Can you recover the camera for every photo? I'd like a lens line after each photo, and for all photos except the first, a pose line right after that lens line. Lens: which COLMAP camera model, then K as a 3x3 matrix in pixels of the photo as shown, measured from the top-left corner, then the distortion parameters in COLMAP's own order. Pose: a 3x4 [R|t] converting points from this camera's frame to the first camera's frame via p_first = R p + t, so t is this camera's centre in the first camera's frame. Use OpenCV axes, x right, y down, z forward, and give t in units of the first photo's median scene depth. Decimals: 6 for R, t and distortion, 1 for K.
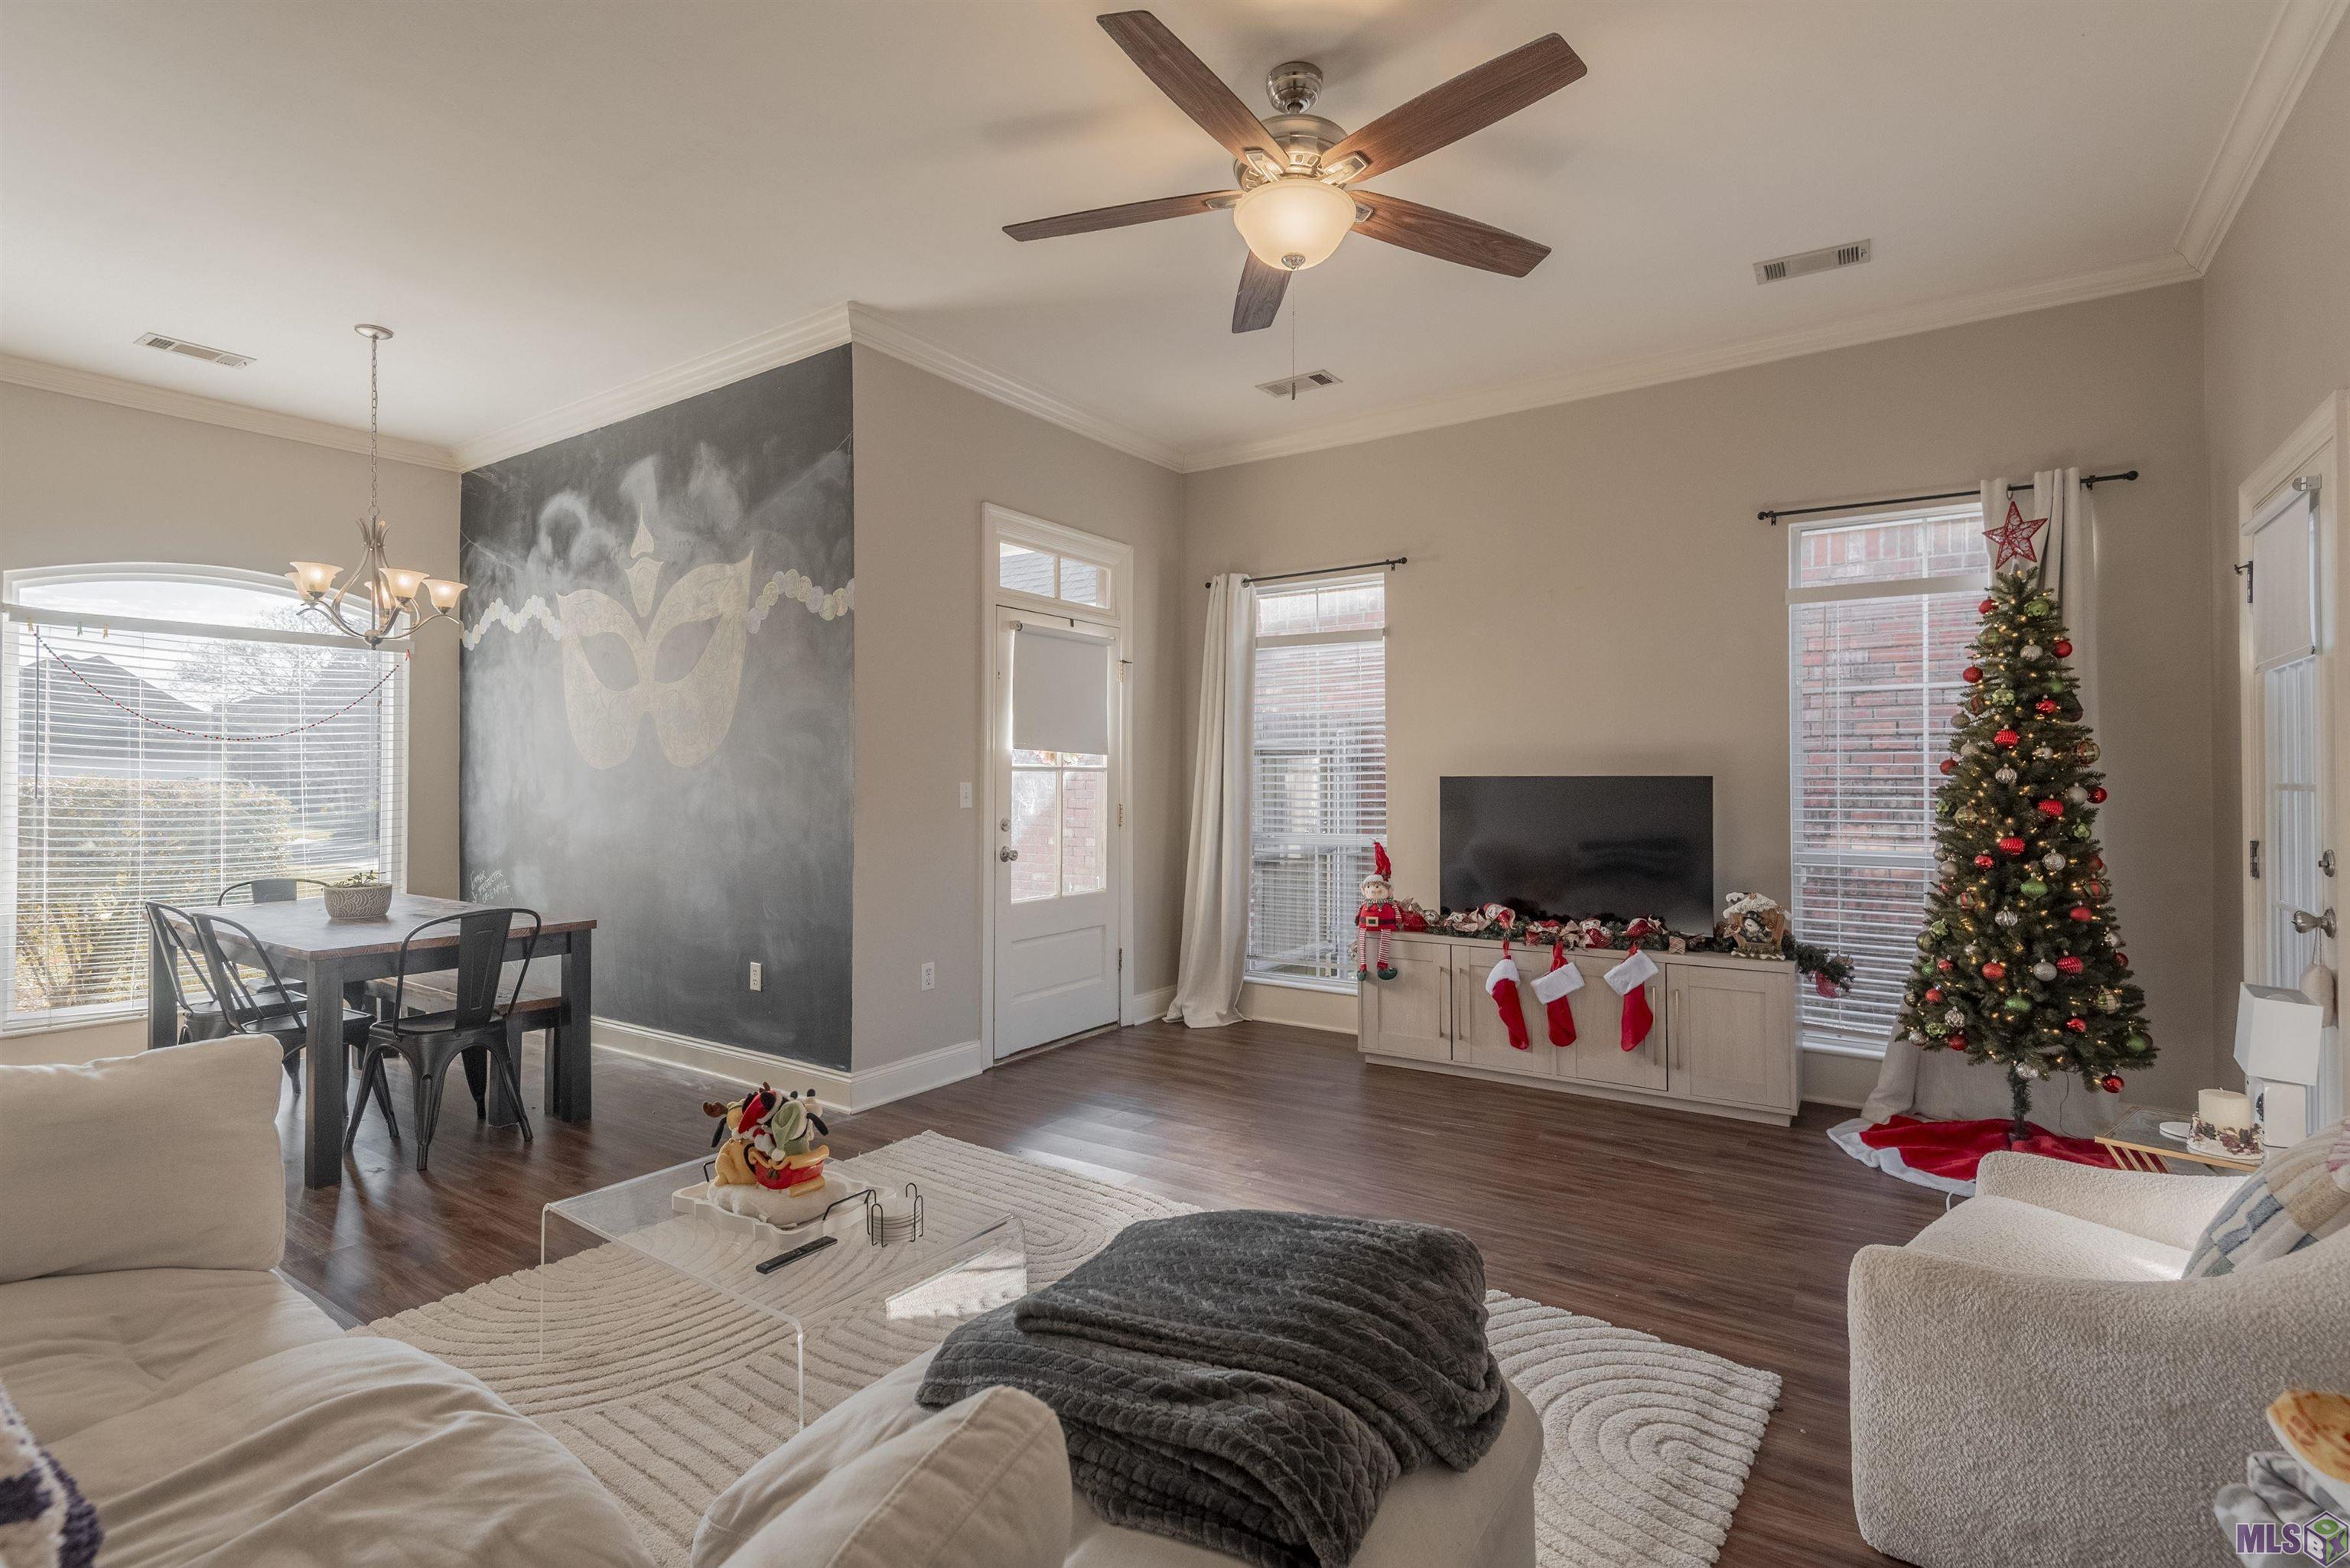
lens RADIAL K [[1078.1, 0, 1188.8], [0, 1078.1, 765.8], [0, 0, 1]] dist [-0.000575, -0.004600]
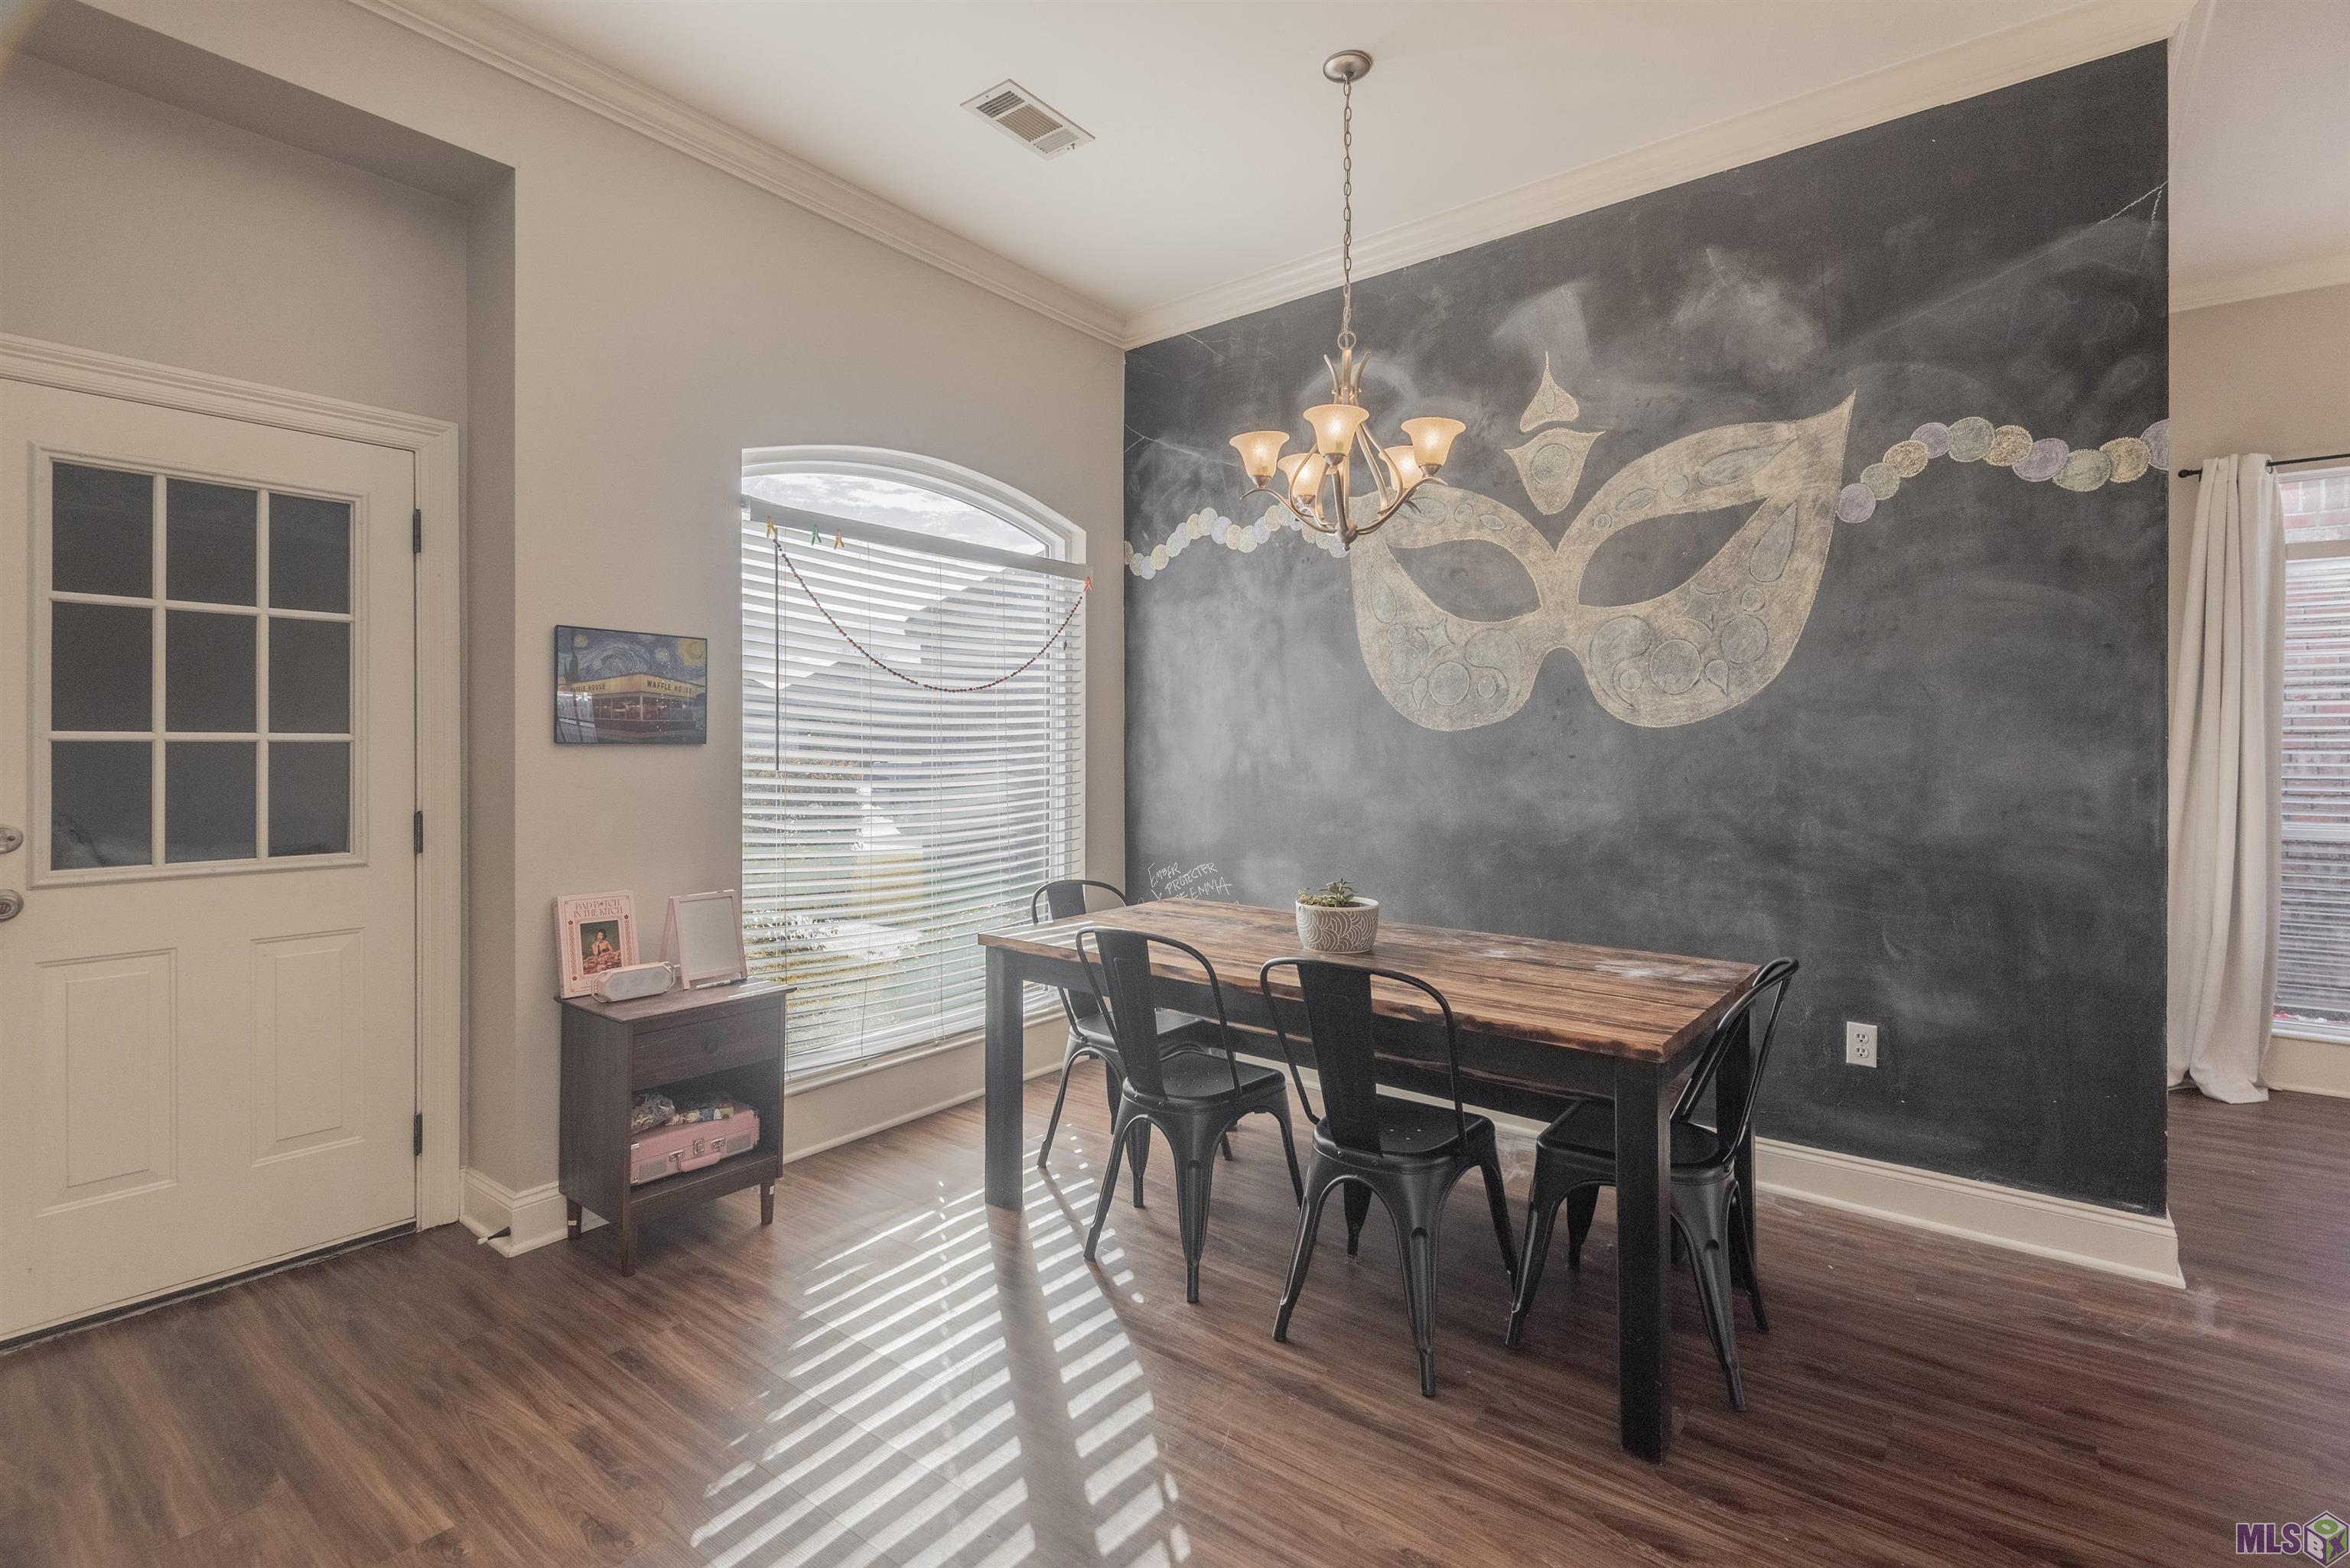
lens RADIAL K [[1078.1, 0, 1190.3], [0, 1078.1, 737.0], [0, 0, 1]] dist [-0.000575, -0.004600]
pose [[0.997231, -0.002261, -0.074332, -0.752667], [0.002013, 0.999992, -0.003415, 0.009528], [0.074339, 0.003255, 0.997228, 0.311422]]
